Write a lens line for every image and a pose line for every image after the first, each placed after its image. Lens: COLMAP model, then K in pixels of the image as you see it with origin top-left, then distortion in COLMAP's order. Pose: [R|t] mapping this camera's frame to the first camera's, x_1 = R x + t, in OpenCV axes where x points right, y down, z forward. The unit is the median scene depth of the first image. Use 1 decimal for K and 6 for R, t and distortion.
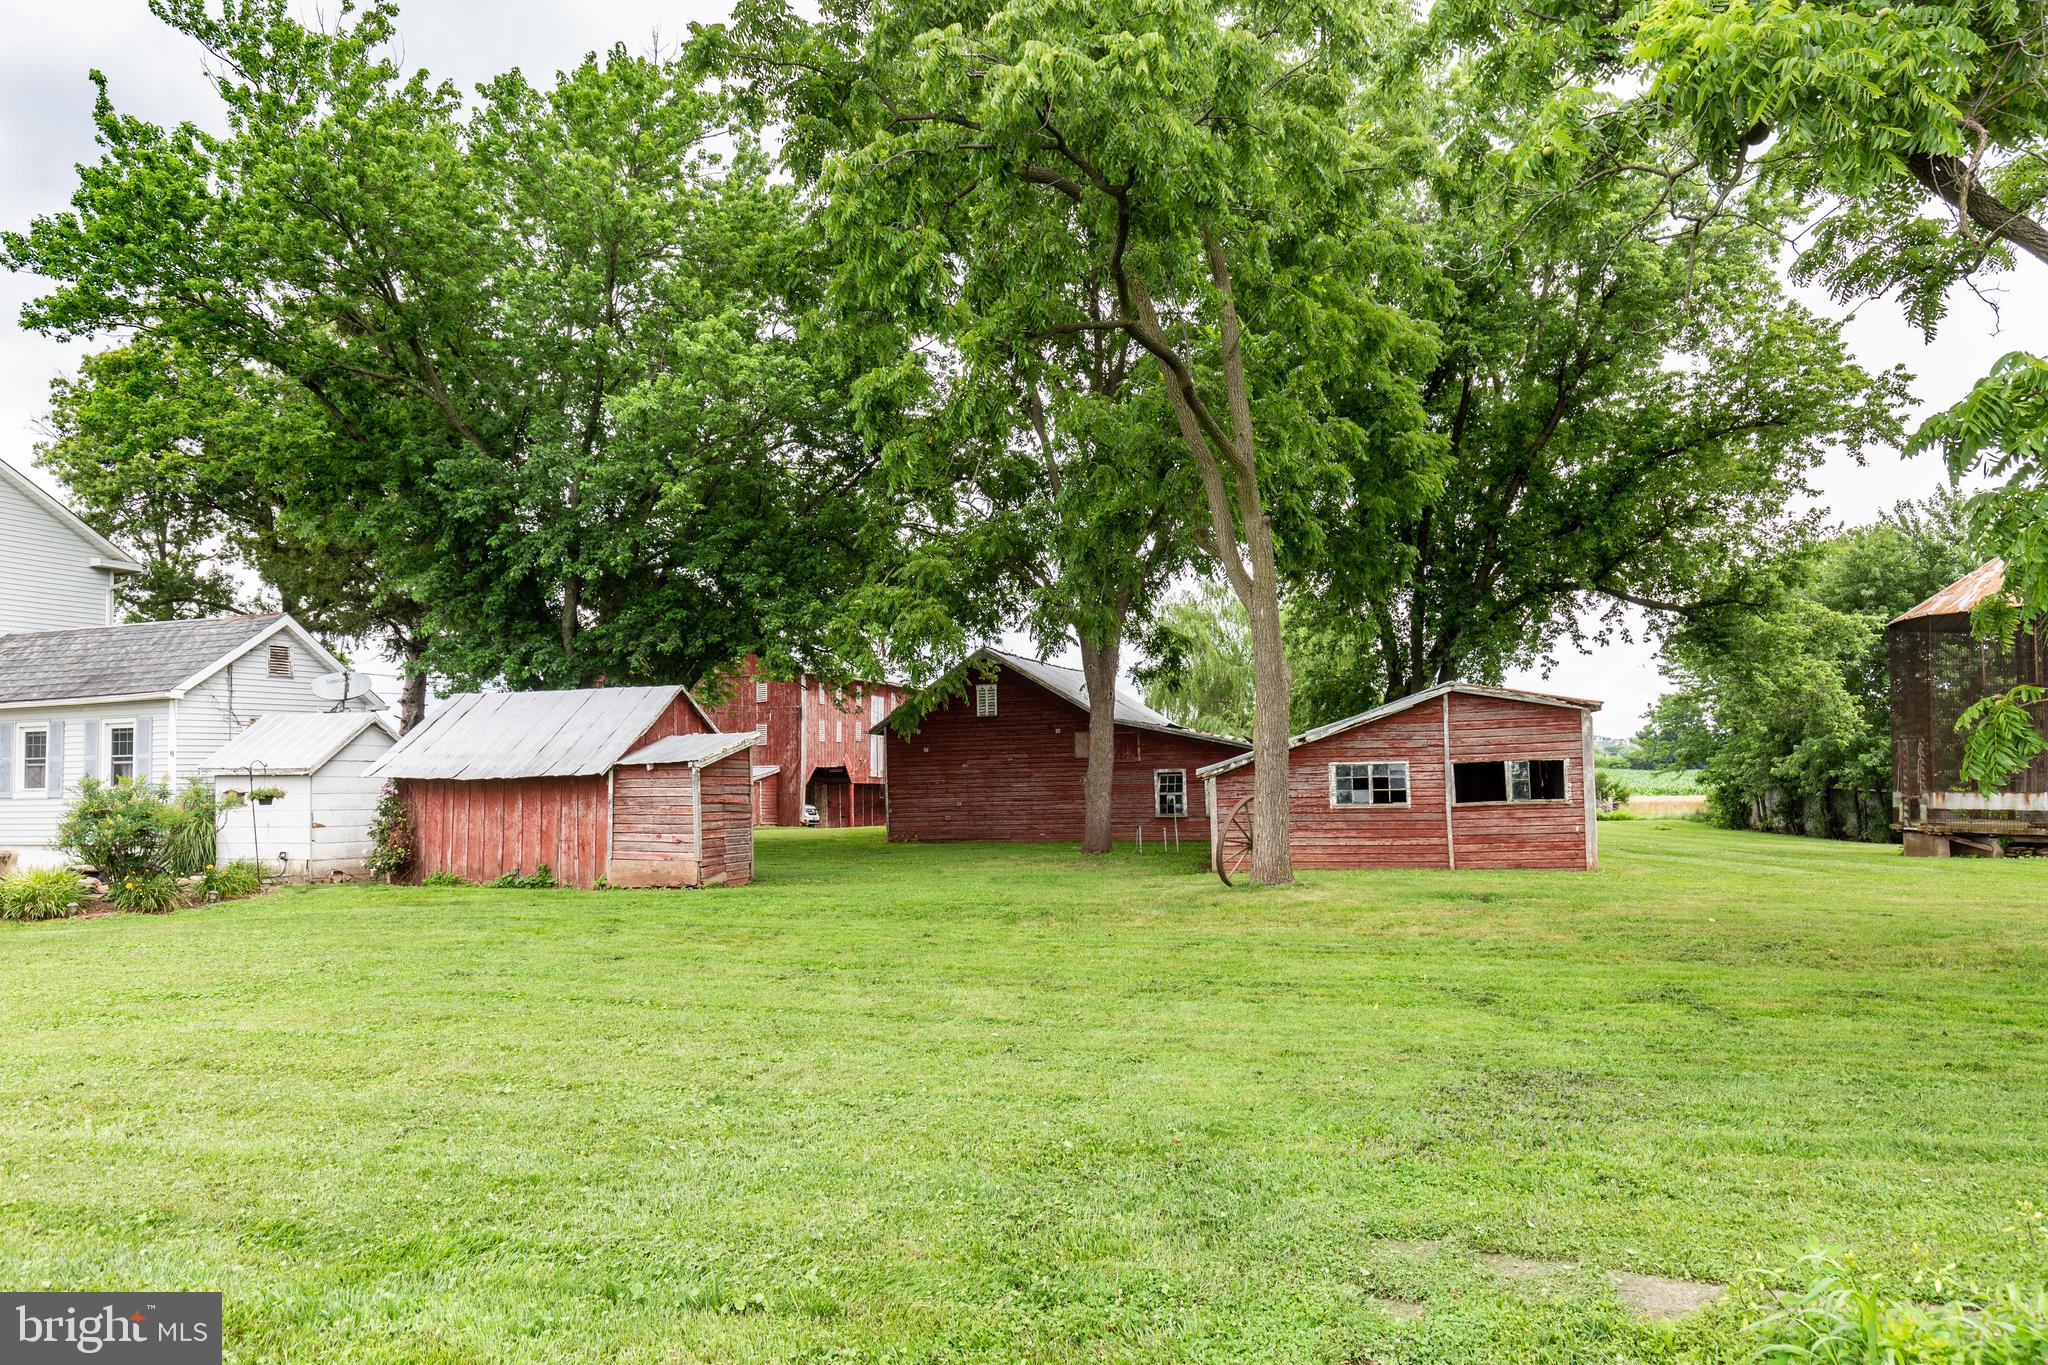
lens RADIAL K [[1265.0, 0, 1034.4], [0, 1265.0, 725.3], [0, 0, 1]] dist [0.004268, -0.000010]
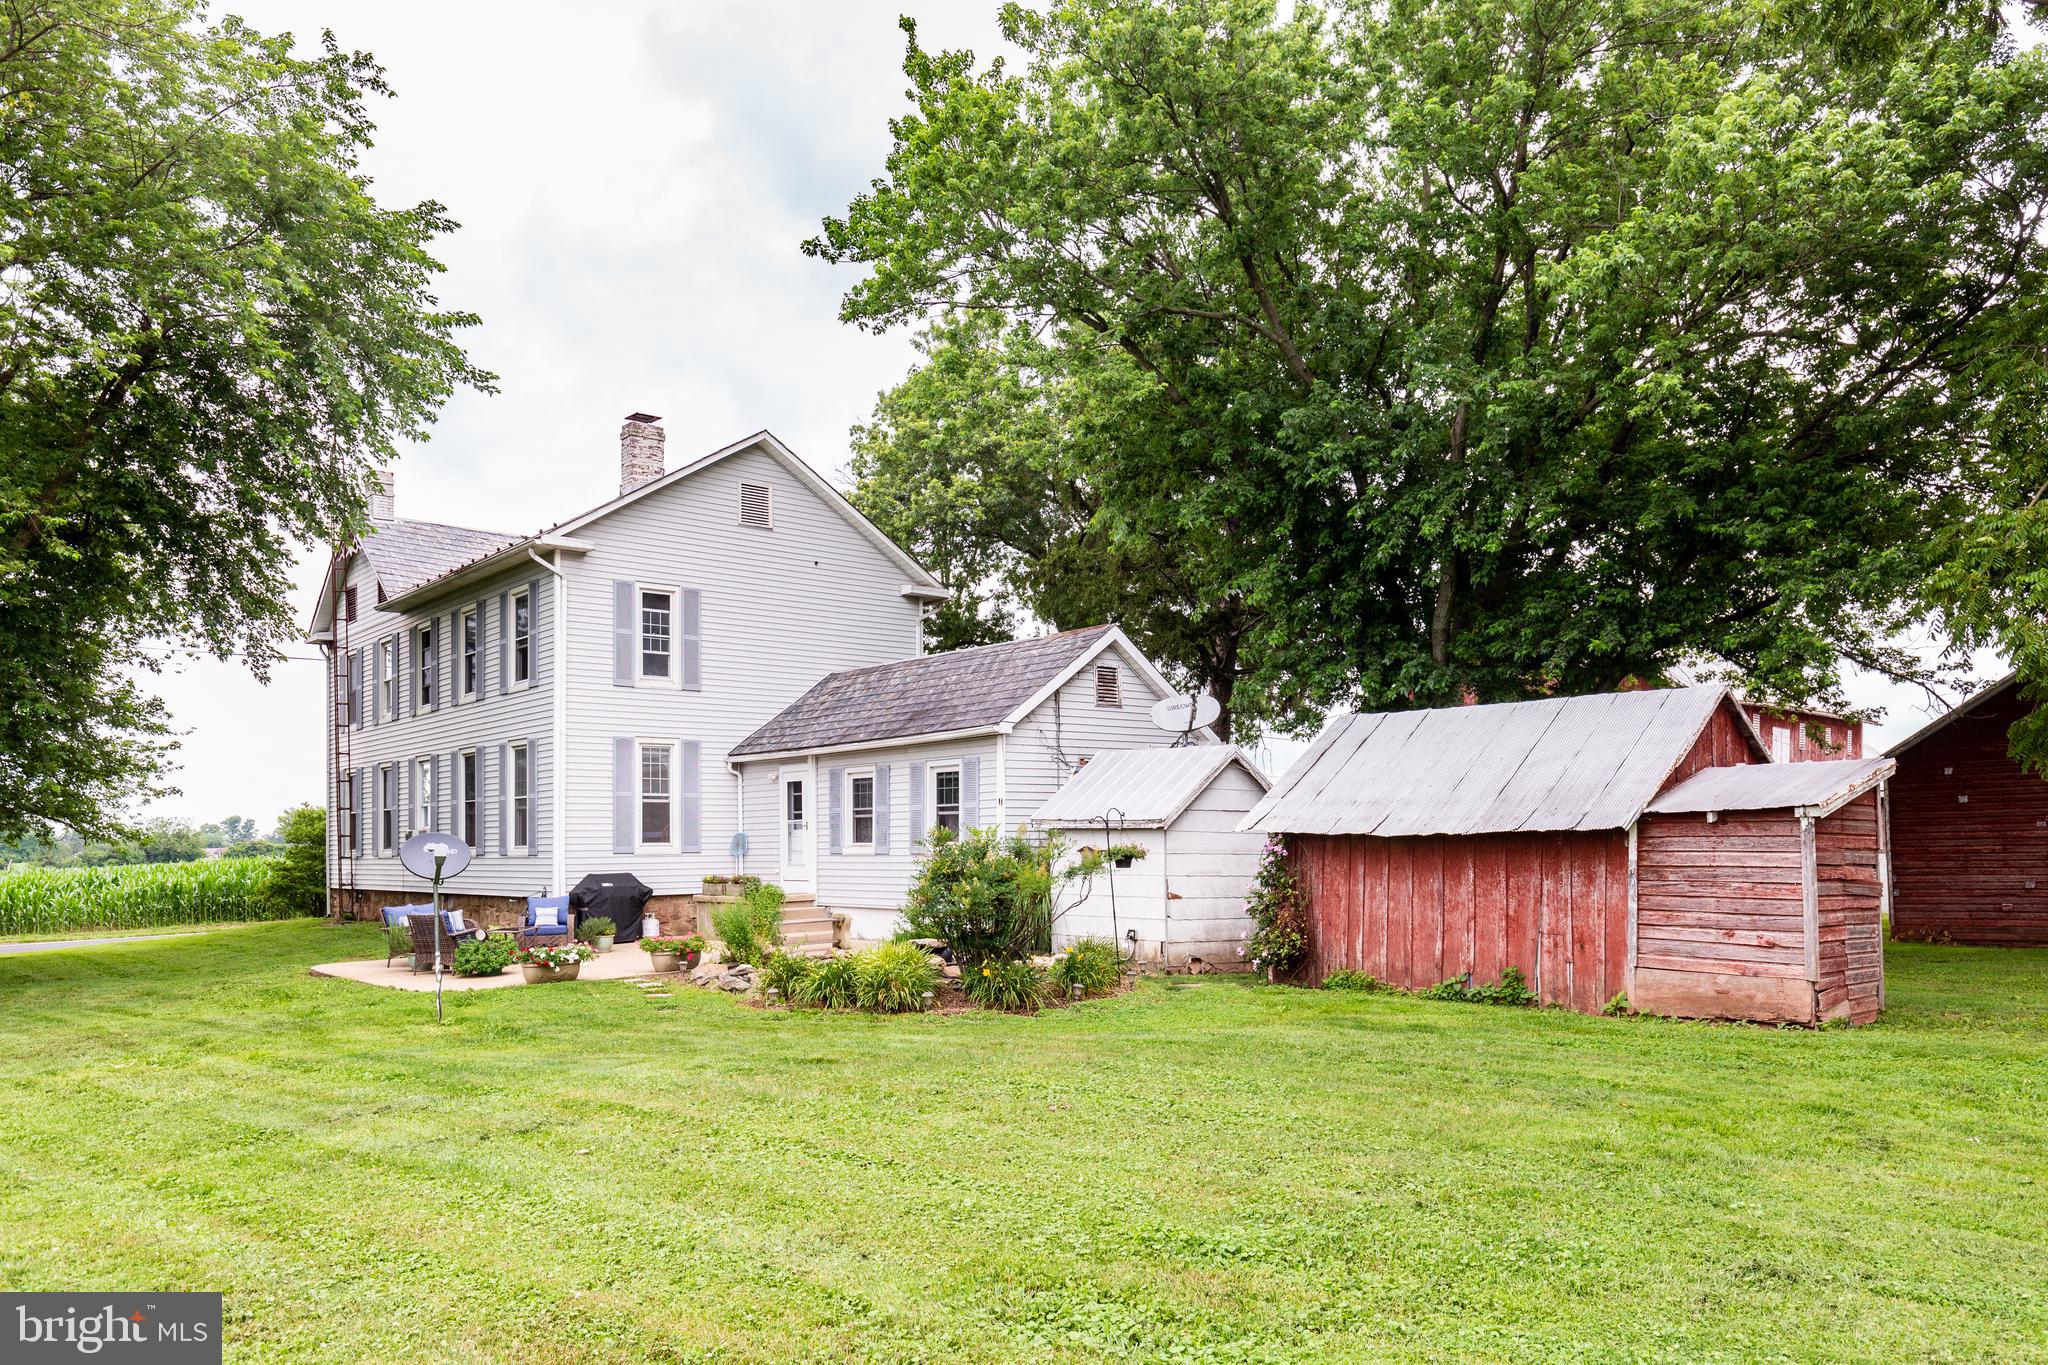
lens RADIAL K [[1452.1, 0, 1020.7], [0, 1452.1, 813.4], [0, 0, 1]] dist [0.000006, -0.000967]
pose [[0.860827, 0.000258, -0.508897, -0.199013], [0.010657, 0.999771, 0.018532, 0.012766], [0.508786, -0.021376, 0.860628, 0.209461]]
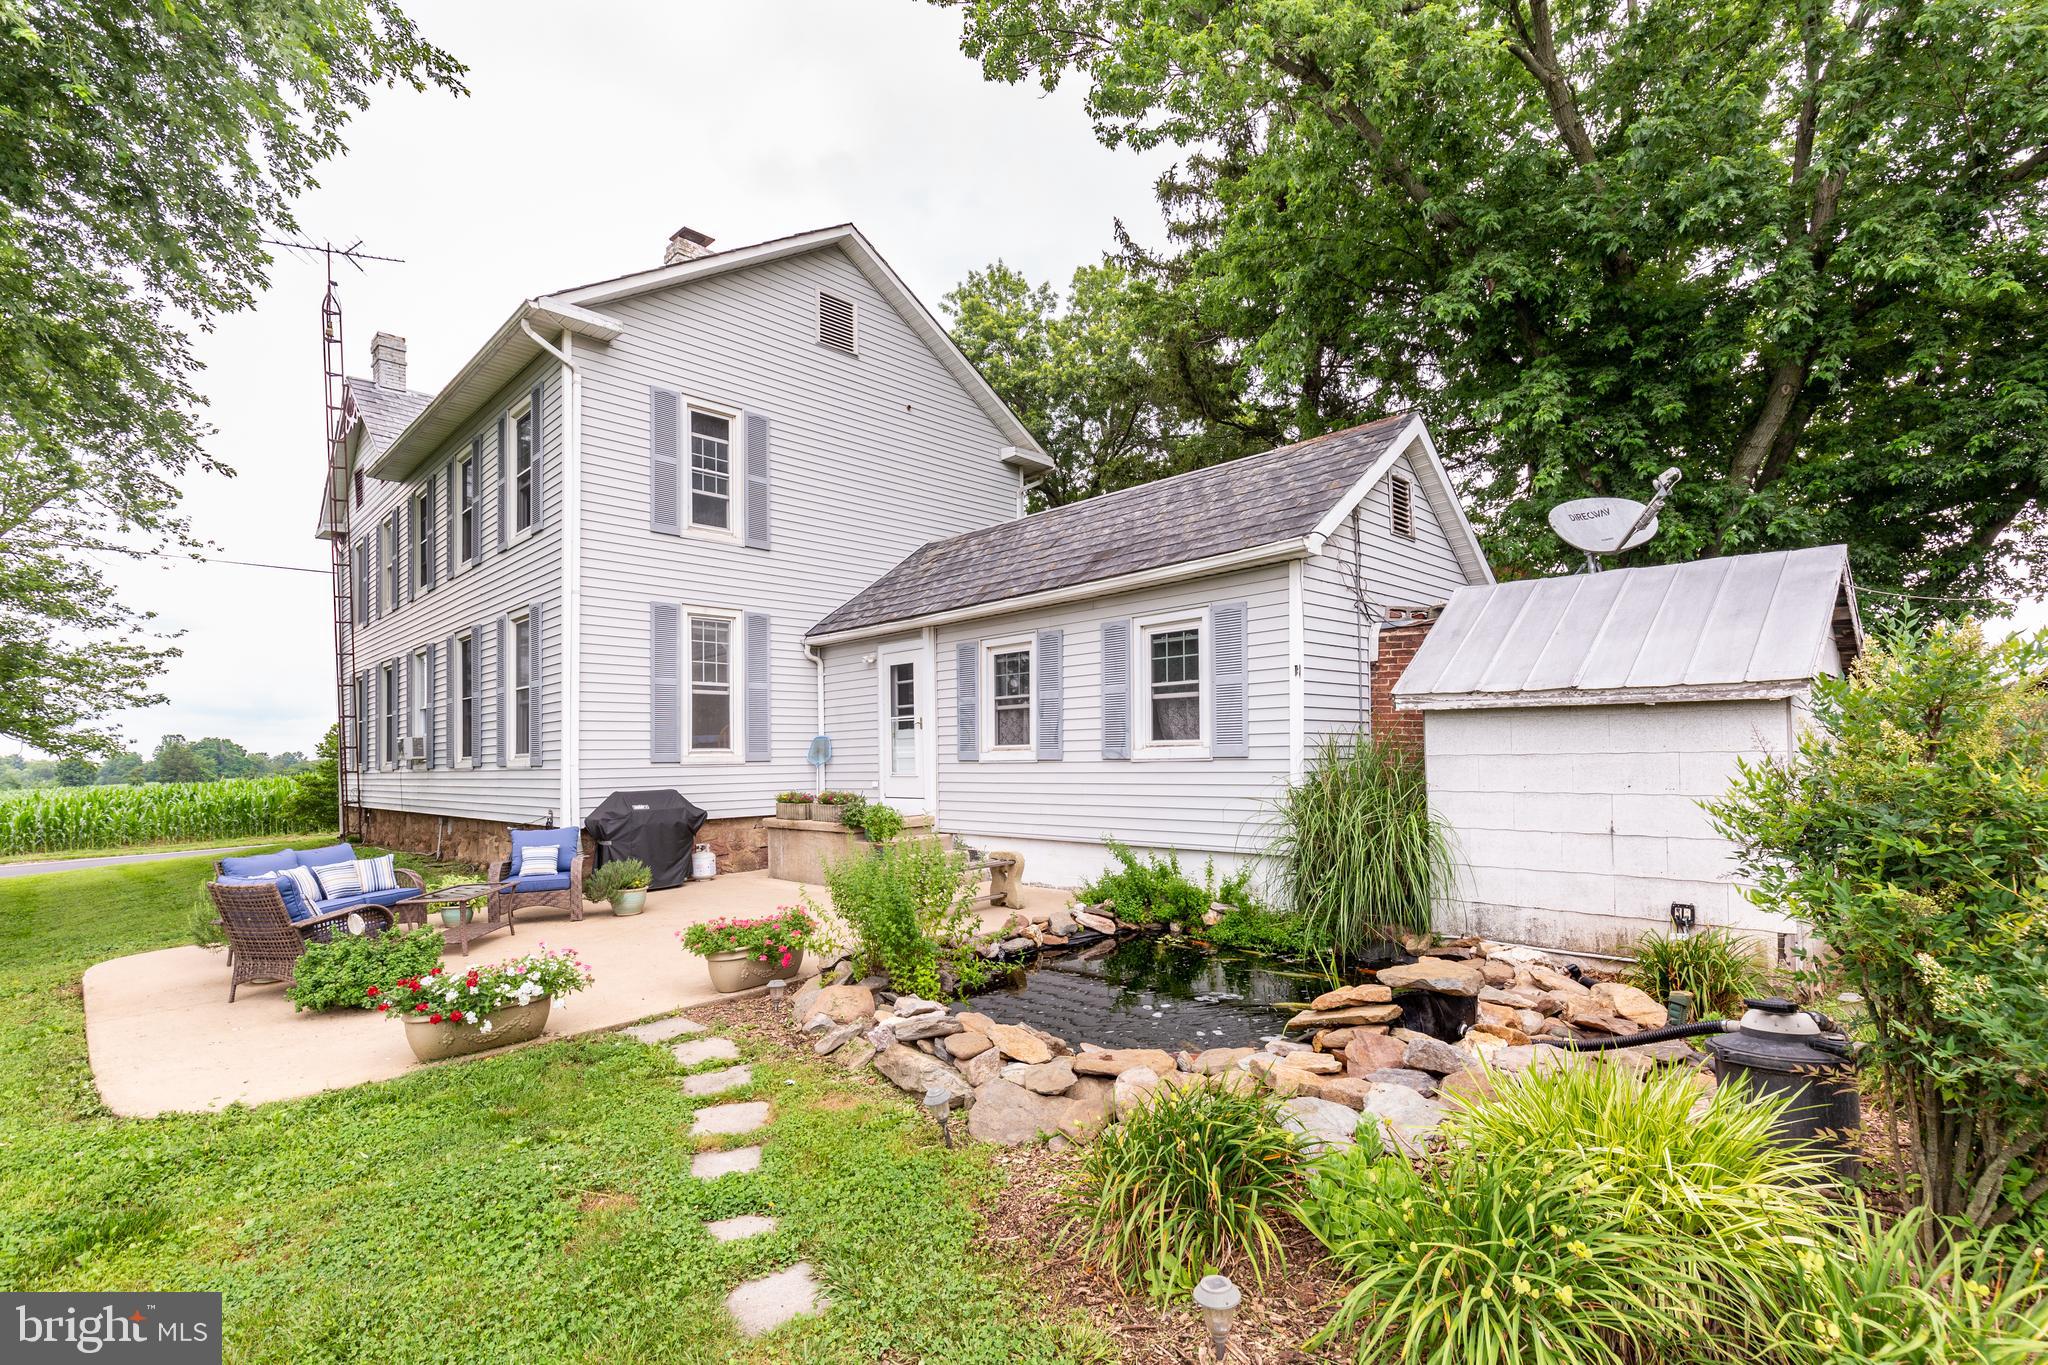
lens RADIAL K [[942.3, 0, 1016.9], [0, 942.3, 734.6], [0, 0, 1]] dist [0.004119, 0.000213]
pose [[0.896175, -0.006439, -0.443654, -0.626185], [0.013842, 0.999814, 0.013451, 0.041152], [0.443485, -0.018196, 0.896097, 0.635370]]
